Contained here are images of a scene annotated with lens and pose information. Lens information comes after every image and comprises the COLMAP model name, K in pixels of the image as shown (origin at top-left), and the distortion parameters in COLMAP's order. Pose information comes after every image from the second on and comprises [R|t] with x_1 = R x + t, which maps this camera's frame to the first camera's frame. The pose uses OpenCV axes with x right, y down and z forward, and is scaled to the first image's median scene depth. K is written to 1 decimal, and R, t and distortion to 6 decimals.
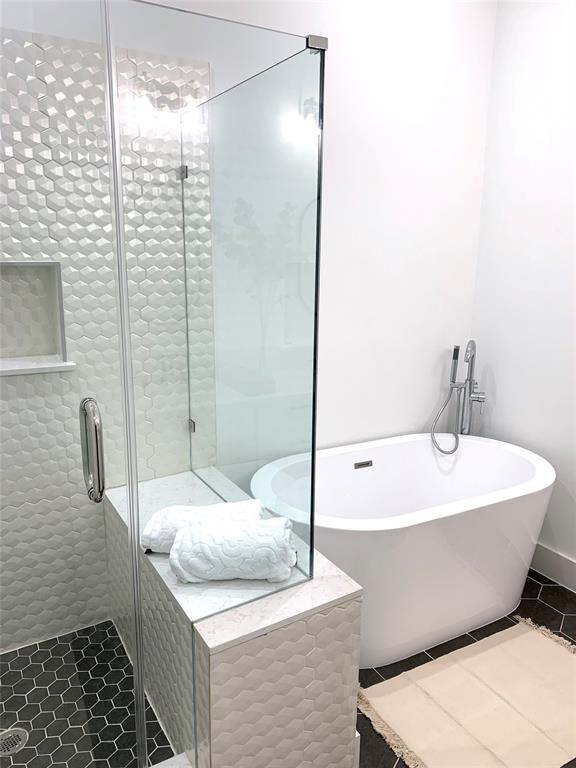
lens RADIAL K [[586.6, 0, 290.4], [0, 586.6, 380.5], [0, 0, 1]] dist [0.024022, -0.034509]
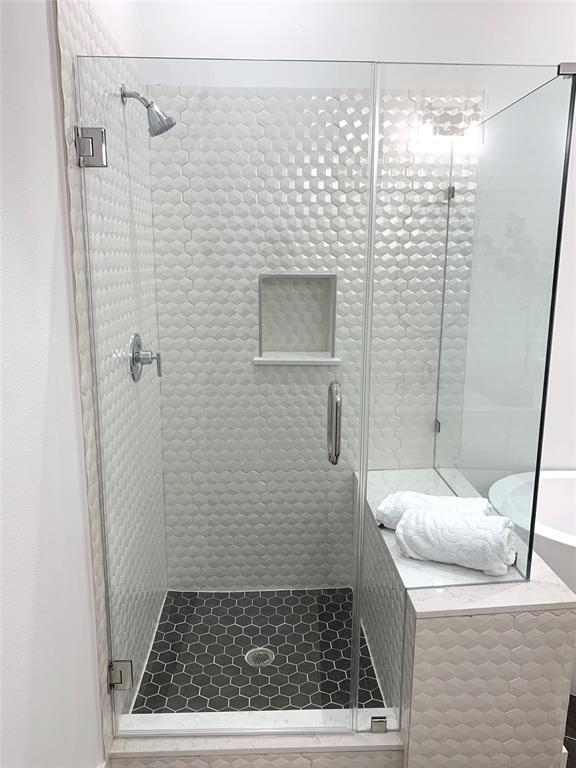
lens RADIAL K [[586.6, 0, 290.4], [0, 586.6, 380.5], [0, 0, 1]] dist [0.024022, -0.034509]
pose [[0.887537, 0.085668, -0.452702, 0.085099], [-0.095924, 0.995389, 0.000303, 0.022850], [0.450641, 0.043156, 0.891662, -0.099259]]
